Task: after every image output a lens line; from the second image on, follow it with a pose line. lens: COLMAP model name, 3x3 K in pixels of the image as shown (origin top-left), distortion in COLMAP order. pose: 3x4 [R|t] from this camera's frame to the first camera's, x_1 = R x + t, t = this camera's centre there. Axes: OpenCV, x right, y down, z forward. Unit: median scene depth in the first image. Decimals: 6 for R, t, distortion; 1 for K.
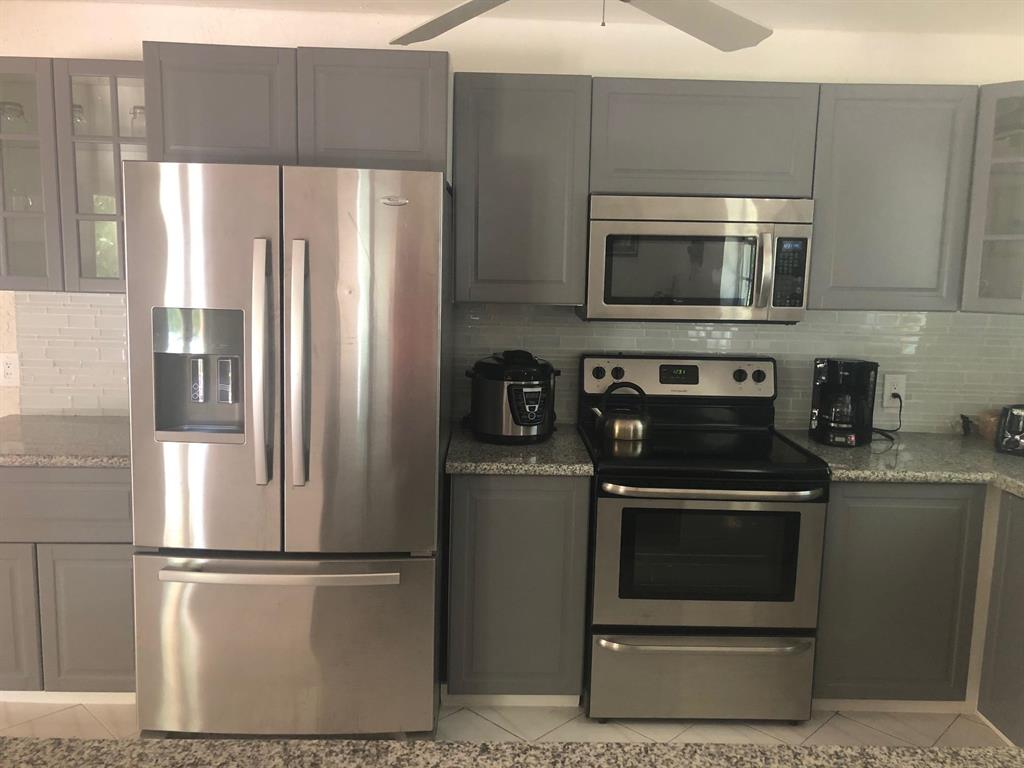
lens RADIAL K [[836.1, 0, 525.2], [0, 836.1, 370.6], [0, 0, 1]] dist [0.037329, -0.034171]
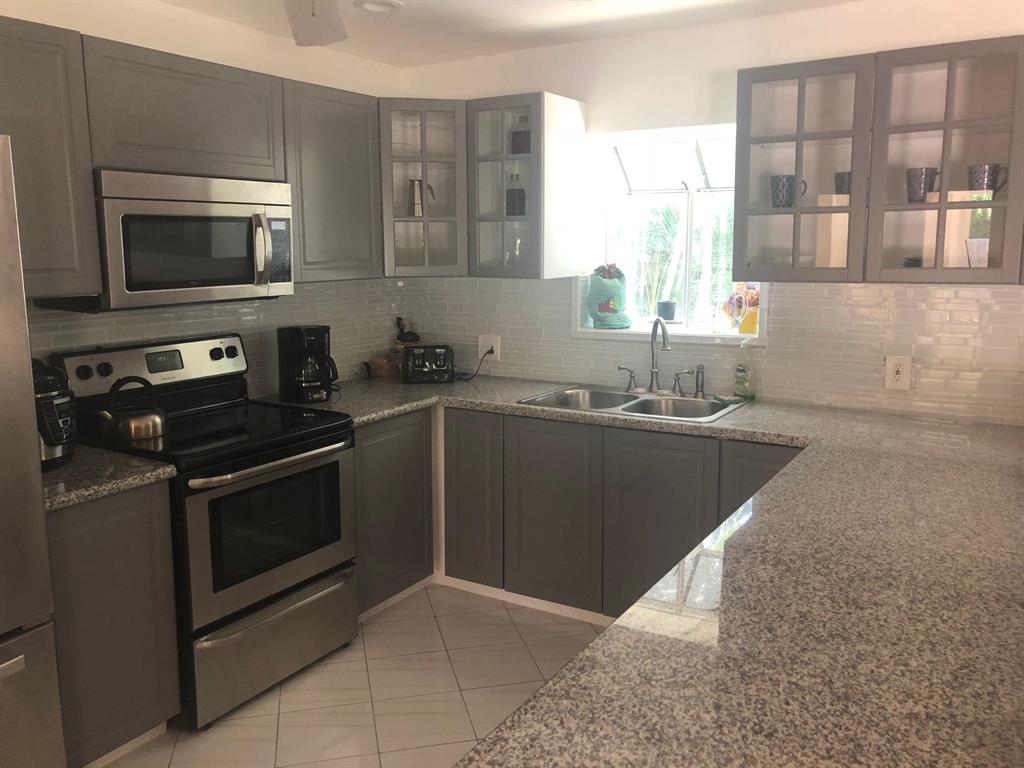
lens RADIAL K [[836.1, 0, 514.1], [0, 836.1, 373.6], [0, 0, 1]] dist [0.037329, -0.034171]
pose [[0.547733, -0.155663, 0.822045, -0.433156], [0.126392, 0.986658, 0.102619, -0.032995], [-0.827051, 0.047692, 0.560100, 0.150352]]
